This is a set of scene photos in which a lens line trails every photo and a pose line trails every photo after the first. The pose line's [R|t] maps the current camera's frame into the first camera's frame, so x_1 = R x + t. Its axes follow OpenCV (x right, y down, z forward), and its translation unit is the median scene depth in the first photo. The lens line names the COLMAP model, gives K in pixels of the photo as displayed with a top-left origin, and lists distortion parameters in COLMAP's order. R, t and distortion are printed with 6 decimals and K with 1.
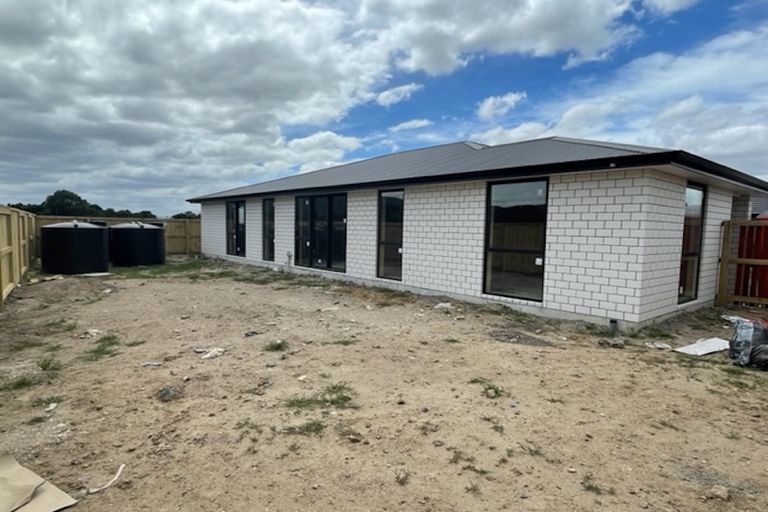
lens RADIAL K [[439.4, 0, 384.0], [0, 439.4, 256.0], [0, 0, 1]] dist [-0.000384, -0.000018]
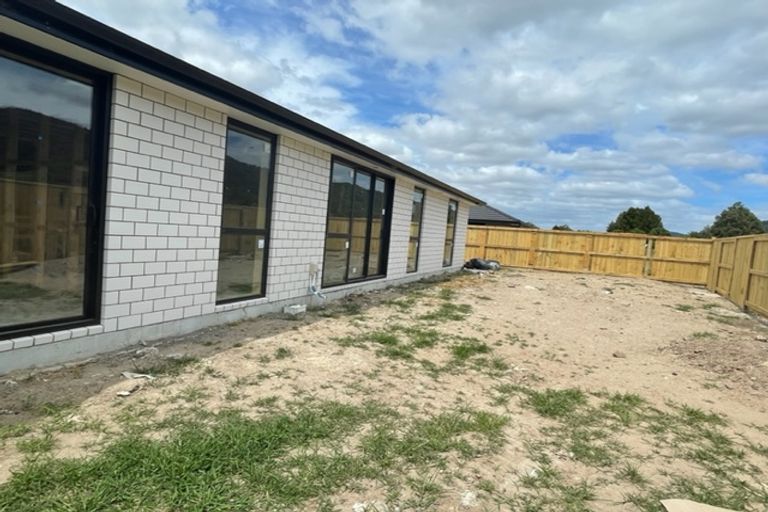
lens RADIAL K [[439.4, 0, 384.0], [0, 439.4, 256.0], [0, 0, 1]] dist [-0.000384, -0.000018]
pose [[-0.169586, -0.091385, 0.981269, -0.573608], [-0.016535, 0.995815, 0.089882, -0.047788], [-0.985377, -0.000983, -0.170387, 0.950191]]
